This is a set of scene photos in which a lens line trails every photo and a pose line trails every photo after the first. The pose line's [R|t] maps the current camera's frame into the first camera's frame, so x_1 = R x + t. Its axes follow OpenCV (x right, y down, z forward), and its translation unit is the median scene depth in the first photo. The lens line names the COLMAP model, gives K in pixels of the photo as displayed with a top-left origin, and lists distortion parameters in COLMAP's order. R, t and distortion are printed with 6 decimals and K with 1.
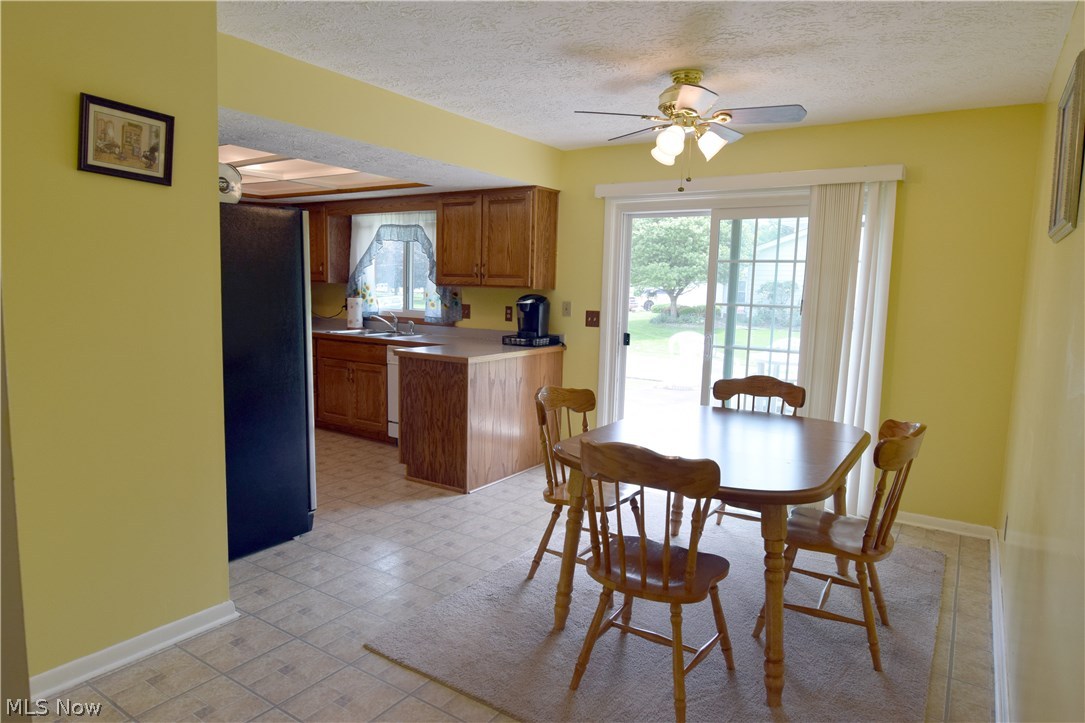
lens RADIAL K [[683.5, 0, 543.0], [0, 683.5, 361.3], [0, 0, 1]] dist [0.000171, -0.000442]
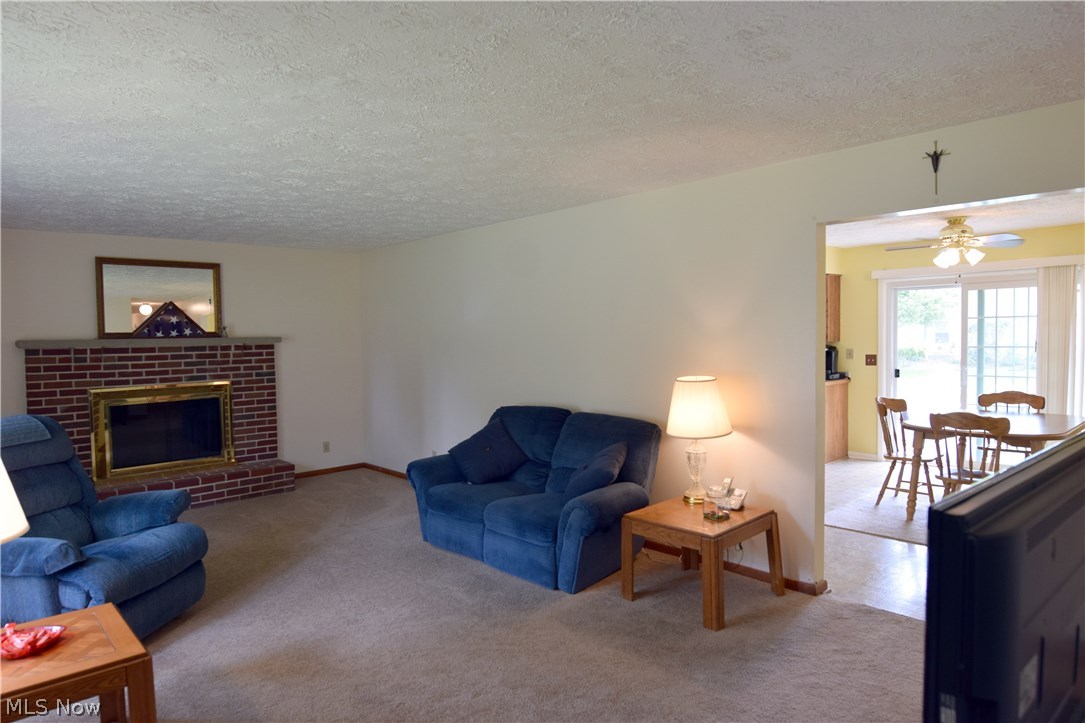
lens RADIAL K [[683.5, 0, 543.4], [0, 683.5, 363.8], [0, 0, 1]] dist [0.000171, -0.000442]
pose [[0.971168, -0.035173, -0.235786, -0.311524], [0.018113, 0.997084, -0.074136, 0.049491], [0.237706, 0.067728, 0.968973, -0.692666]]
